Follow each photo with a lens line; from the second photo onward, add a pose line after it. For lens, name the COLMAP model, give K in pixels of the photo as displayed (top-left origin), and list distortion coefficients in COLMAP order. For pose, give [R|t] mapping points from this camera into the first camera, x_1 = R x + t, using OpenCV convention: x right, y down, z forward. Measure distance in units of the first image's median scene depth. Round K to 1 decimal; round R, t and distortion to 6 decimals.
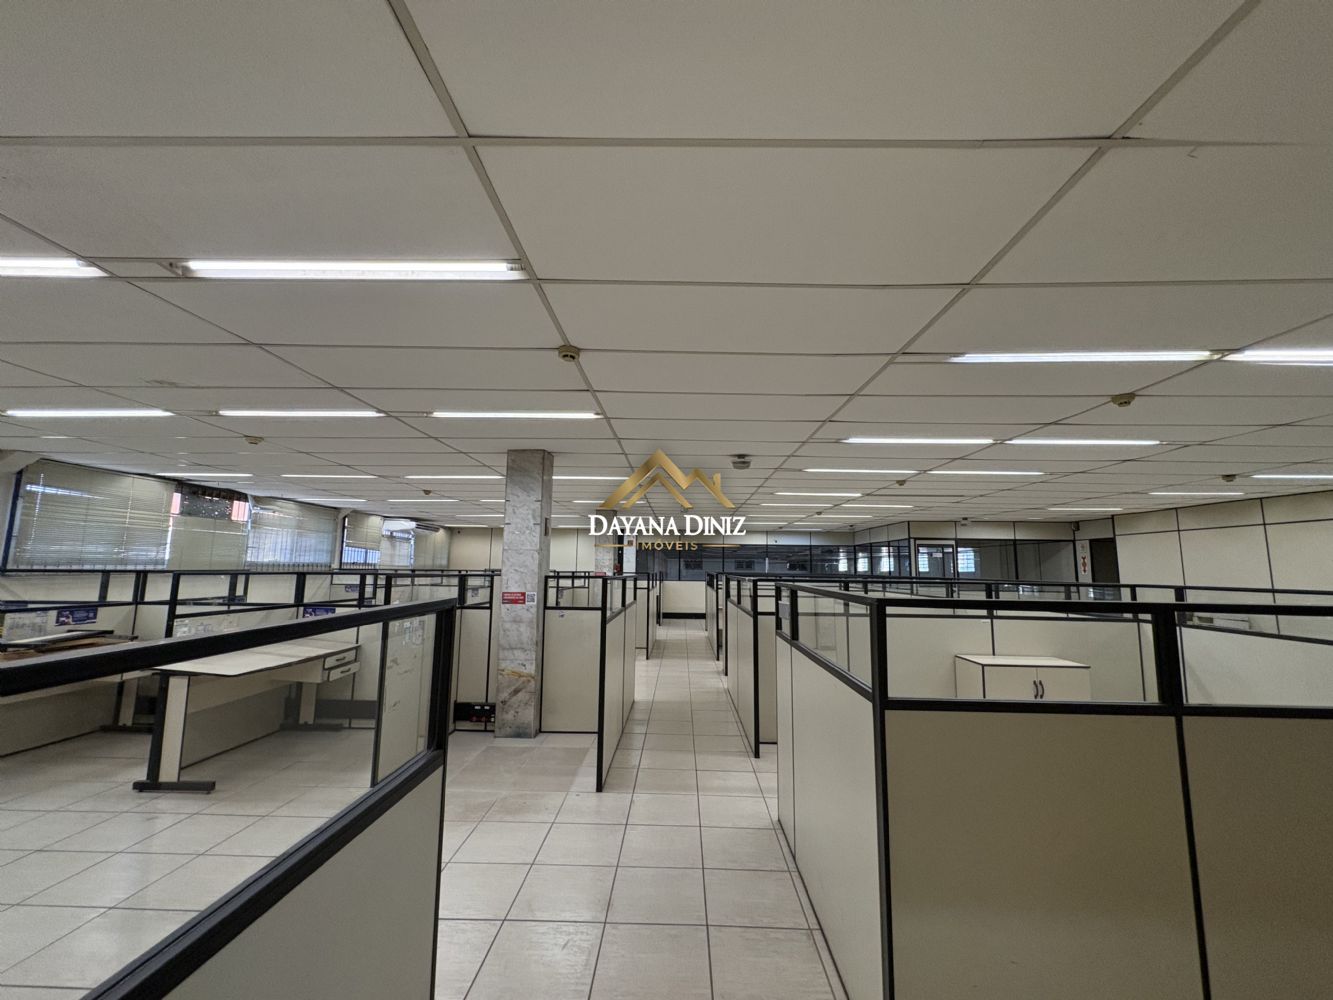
lens RADIAL K [[532.1, 0, 674.0], [0, 532.1, 500.0], [0, 0, 1]] dist [0.001712, 0.000049]
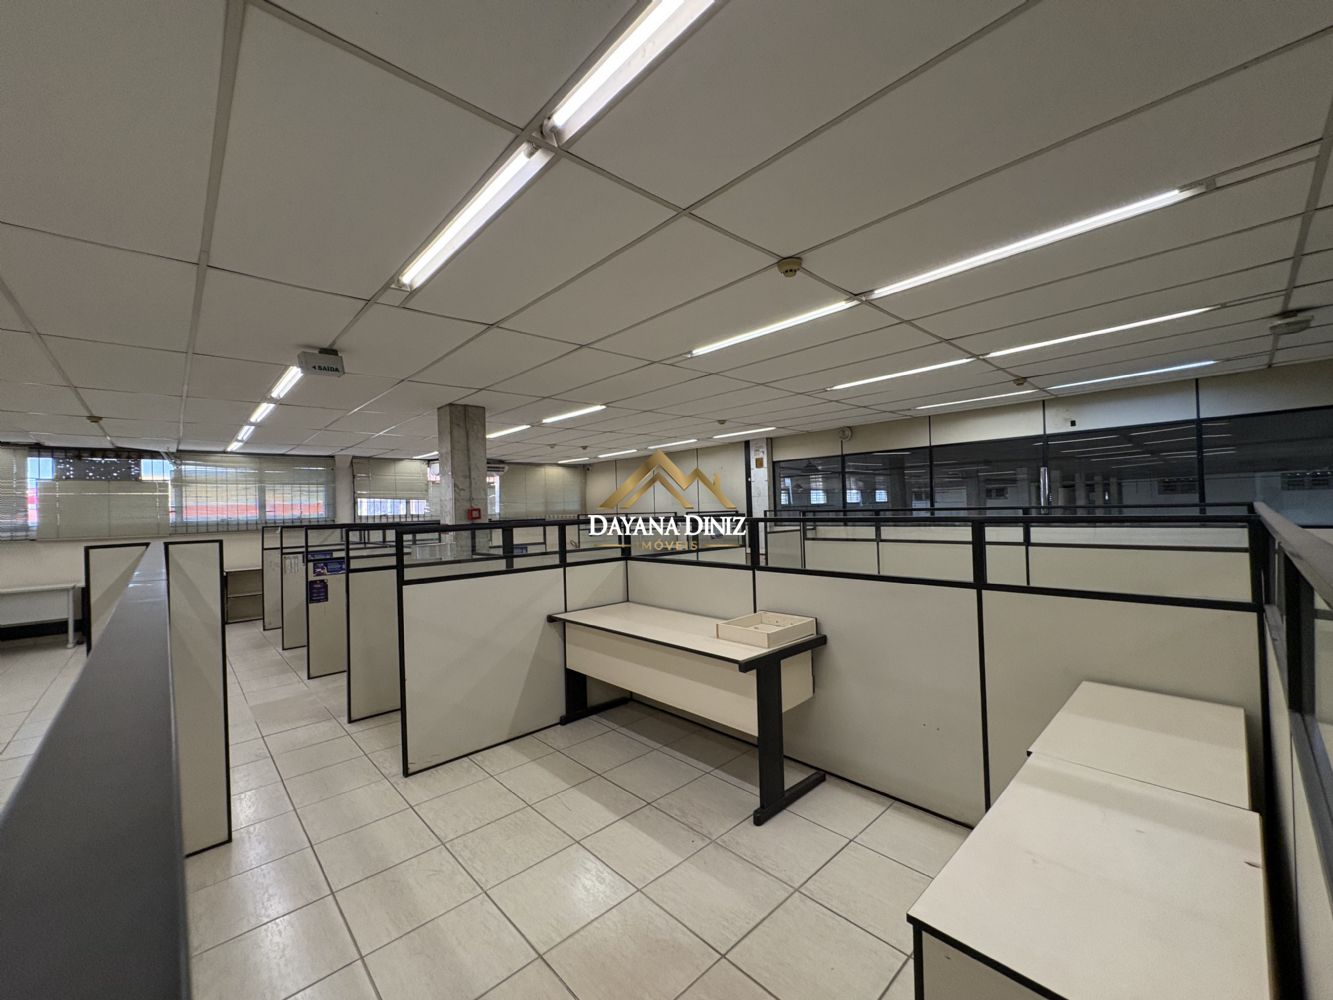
lens RADIAL K [[532.1, 0, 664.5], [0, 532.1, 497.6], [0, 0, 1]] dist [0.001712, 0.000049]
pose [[0.686140, -0.044555, -0.726104, 0.469368], [0.129833, 0.989598, 0.061964, 0.125748], [0.715790, -0.136789, 0.684787, 0.986224]]
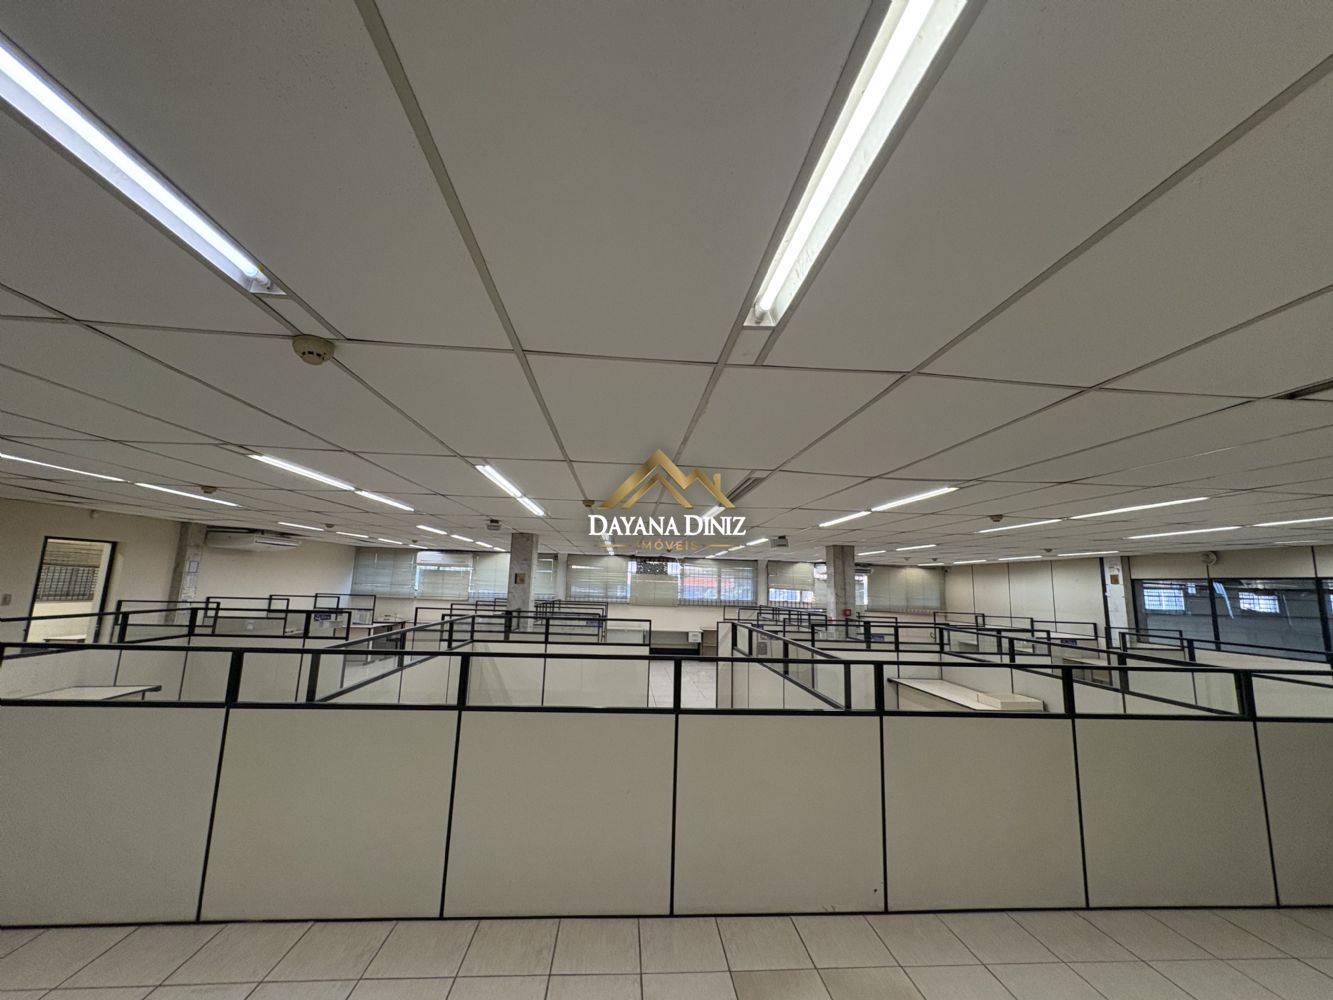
lens RADIAL K [[532.1, 0, 671.7], [0, 532.1, 499.7], [0, 0, 1]] dist [0.001712, 0.000049]
pose [[0.097999, -0.164144, -0.981556, 0.871425], [0.095049, 0.983339, -0.154952, 0.067468], [0.990637, -0.078110, 0.111968, 0.817862]]
